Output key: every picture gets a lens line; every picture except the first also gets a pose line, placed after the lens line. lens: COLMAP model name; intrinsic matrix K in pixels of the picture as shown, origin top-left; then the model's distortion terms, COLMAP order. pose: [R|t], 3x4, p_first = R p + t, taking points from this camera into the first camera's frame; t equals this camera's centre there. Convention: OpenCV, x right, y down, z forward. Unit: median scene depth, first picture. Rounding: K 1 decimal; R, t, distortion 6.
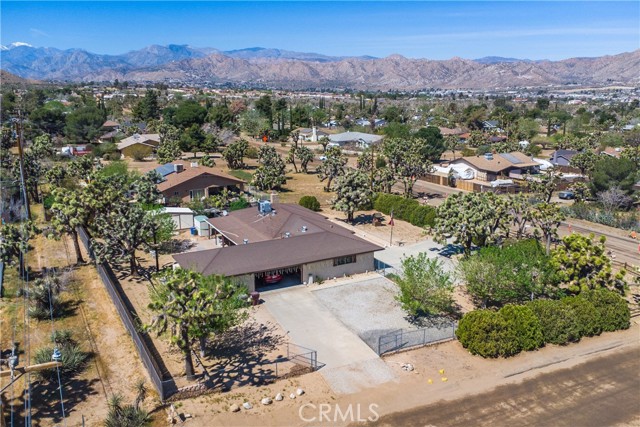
lens RADIAL K [[547.8, 0, 309.1], [0, 547.8, 214.3], [0, 0, 1]] dist [0.025100, -0.013177]
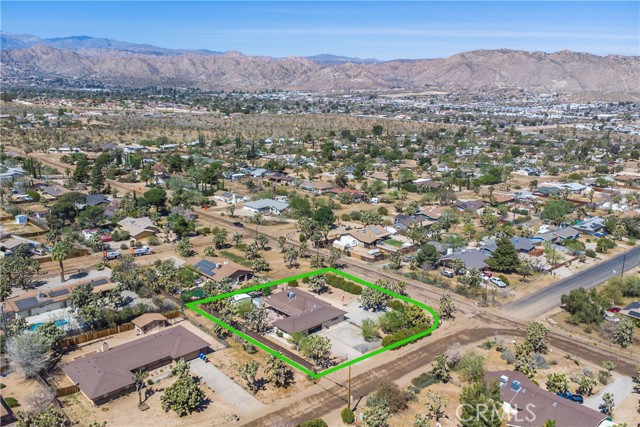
lens RADIAL K [[547.8, 0, 309.1], [0, 547.8, 214.3], [0, 0, 1]] dist [0.025100, -0.013177]
pose [[0.960696, -0.042007, 0.274406, -0.214517], [0.040623, 0.999117, 0.010725, -0.127847], [-0.274614, 0.000843, 0.961554, -0.425913]]
